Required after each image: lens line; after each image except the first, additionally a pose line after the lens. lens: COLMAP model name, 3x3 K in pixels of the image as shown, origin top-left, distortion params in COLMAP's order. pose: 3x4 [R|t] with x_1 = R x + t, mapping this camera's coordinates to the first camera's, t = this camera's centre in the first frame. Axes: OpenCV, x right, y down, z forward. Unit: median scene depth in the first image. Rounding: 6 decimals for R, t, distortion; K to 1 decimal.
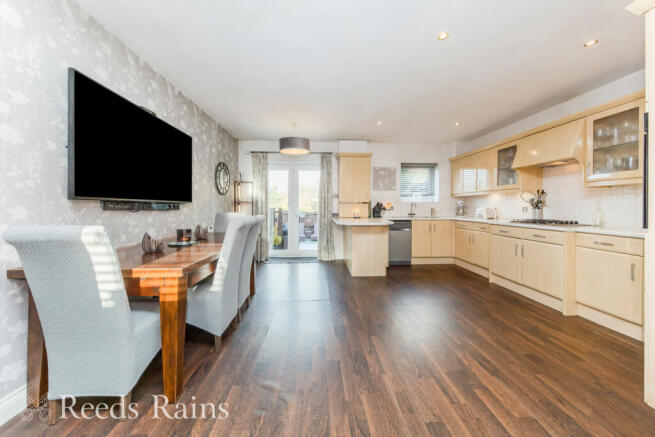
lens RADIAL K [[232.6, 0, 338.9], [0, 232.6, 207.2], [0, 0, 1]] dist [0.000038, -0.000063]
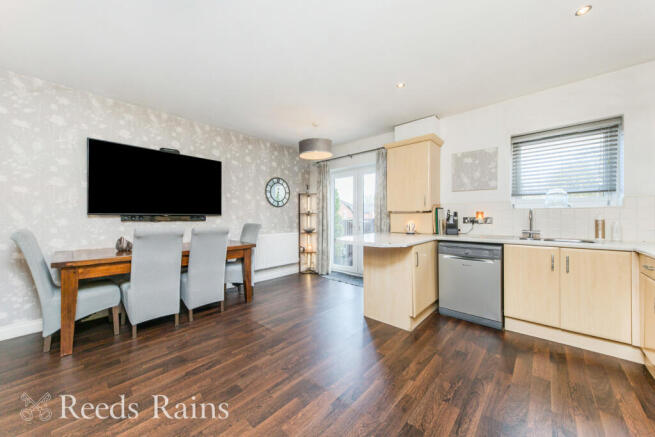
lens RADIAL K [[241.8, 0, 329.1], [0, 241.8, 215.1], [0, 0, 1]] dist [0.000775, -0.000250]
pose [[0.685770, -0.007565, -0.727779, 0.501198], [0.002208, 0.999963, -0.008314, -0.005496], [0.727815, 0.004094, 0.685761, 0.401038]]
